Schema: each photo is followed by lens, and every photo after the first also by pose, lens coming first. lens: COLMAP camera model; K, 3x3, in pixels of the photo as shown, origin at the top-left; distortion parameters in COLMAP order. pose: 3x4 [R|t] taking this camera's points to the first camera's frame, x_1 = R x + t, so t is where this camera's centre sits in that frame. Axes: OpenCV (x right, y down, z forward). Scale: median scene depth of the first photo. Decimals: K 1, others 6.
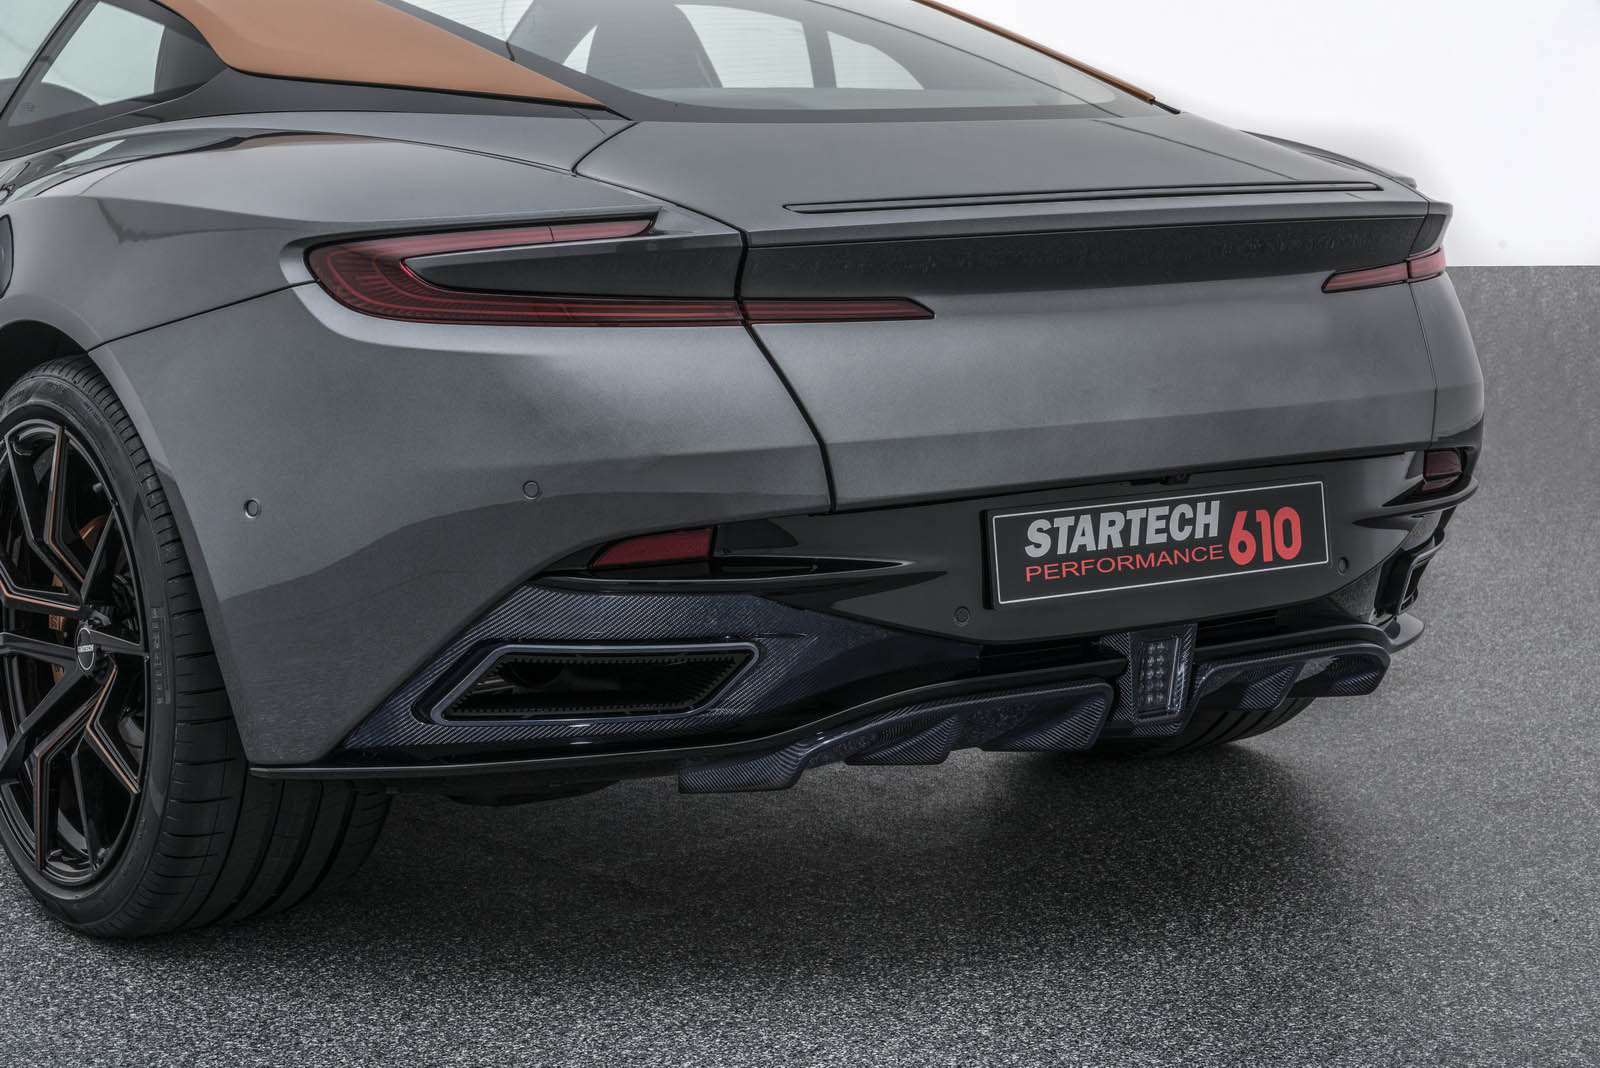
lens RADIAL K [[3287.2, 0, 800.0], [0, 3287.2, 534.0], [0, 0, 1]] dist [0.309200, -0.009588]
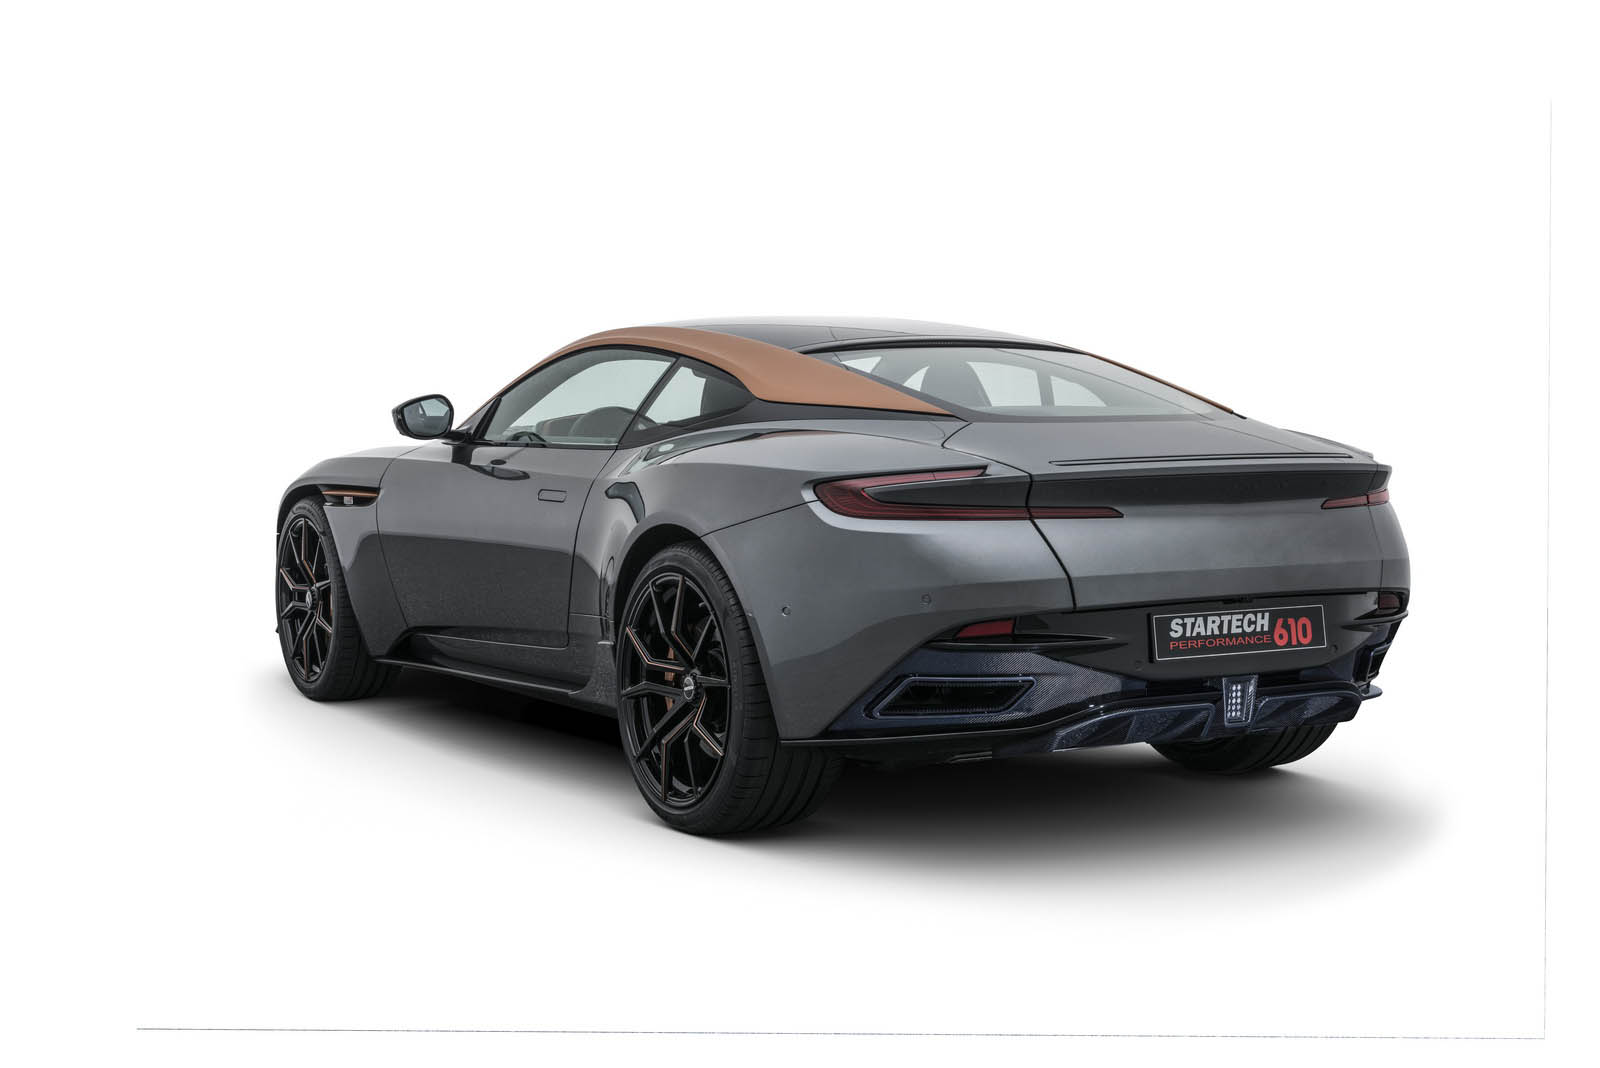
lens RADIAL K [[2435.2, 0, 800.0], [0, 2435.2, 534.0], [0, 0, 1]] dist [0.202378, 0.021834]
pose [[0.997705, 0.001524, -0.067699, -0.053301], [-0.007119, 0.996567, -0.082478, 0.066606], [0.067341, 0.082770, 0.994291, -0.481075]]
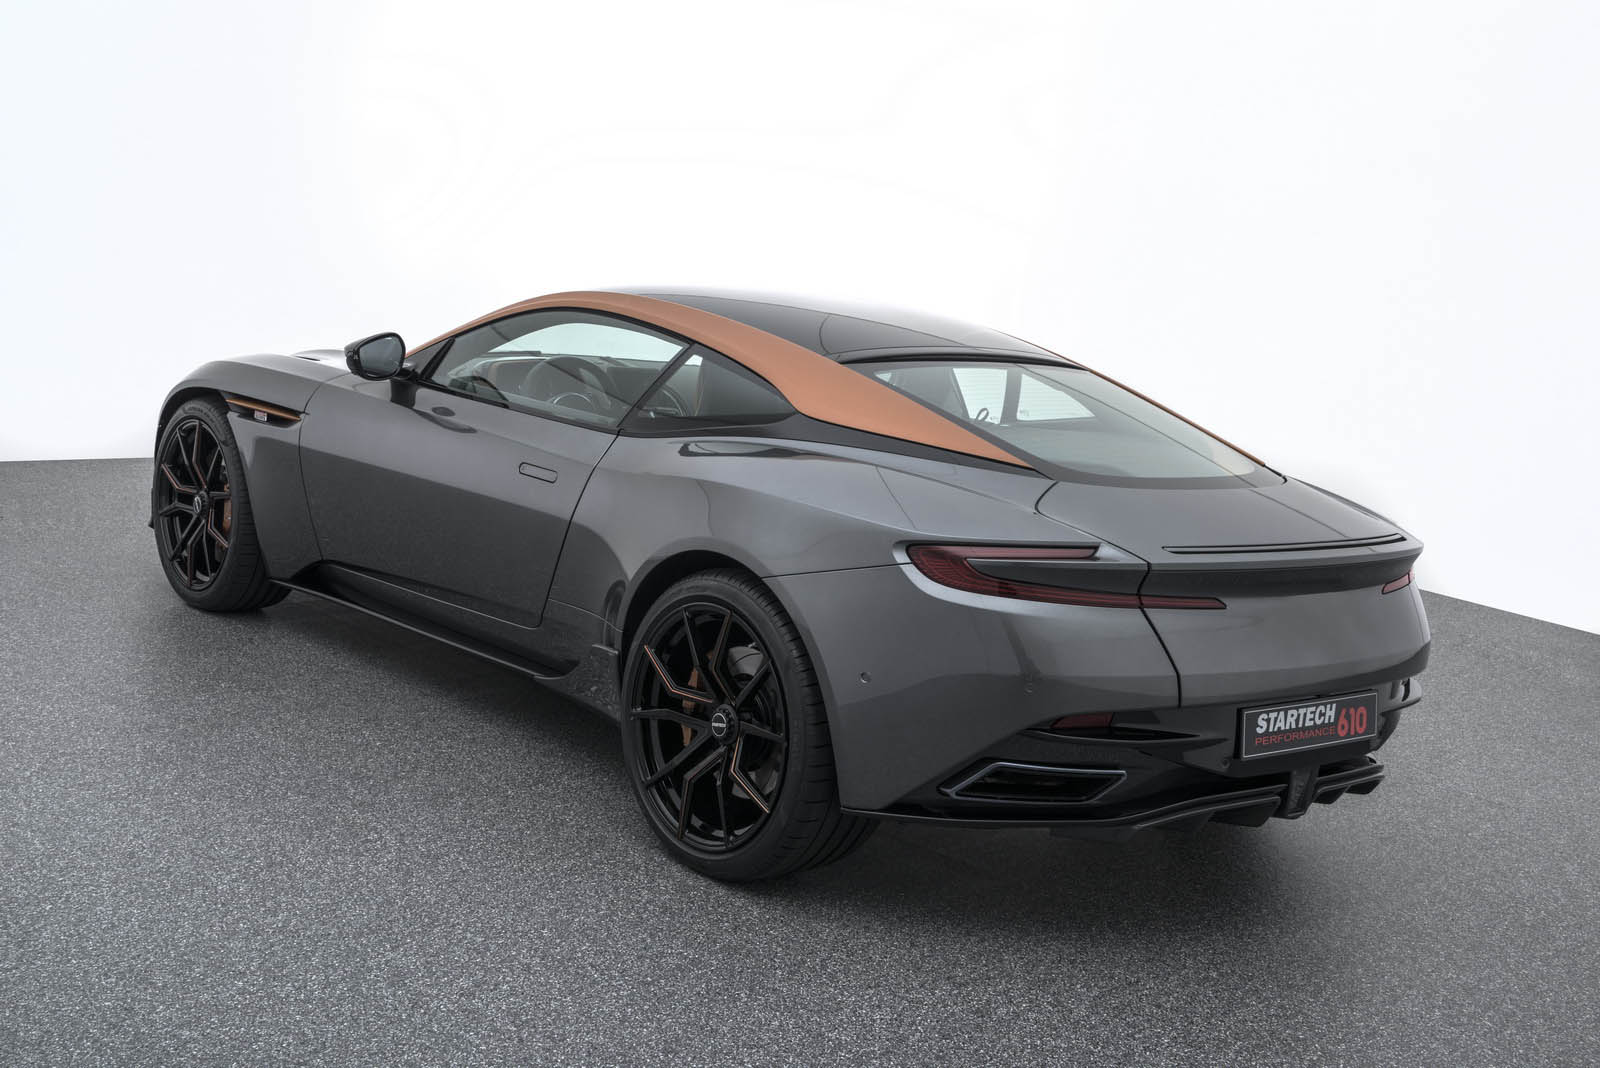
lens RADIAL K [[2118.2, 0, 800.0], [0, 2118.2, 534.0], [0, 0, 1]] dist [0.099039, 0.013467]
pose [[0.989633, 0.084596, 0.116063, -0.340059], [-0.086988, 0.996086, 0.015693, -0.102384], [-0.114281, -0.025627, 0.993118, -0.200438]]
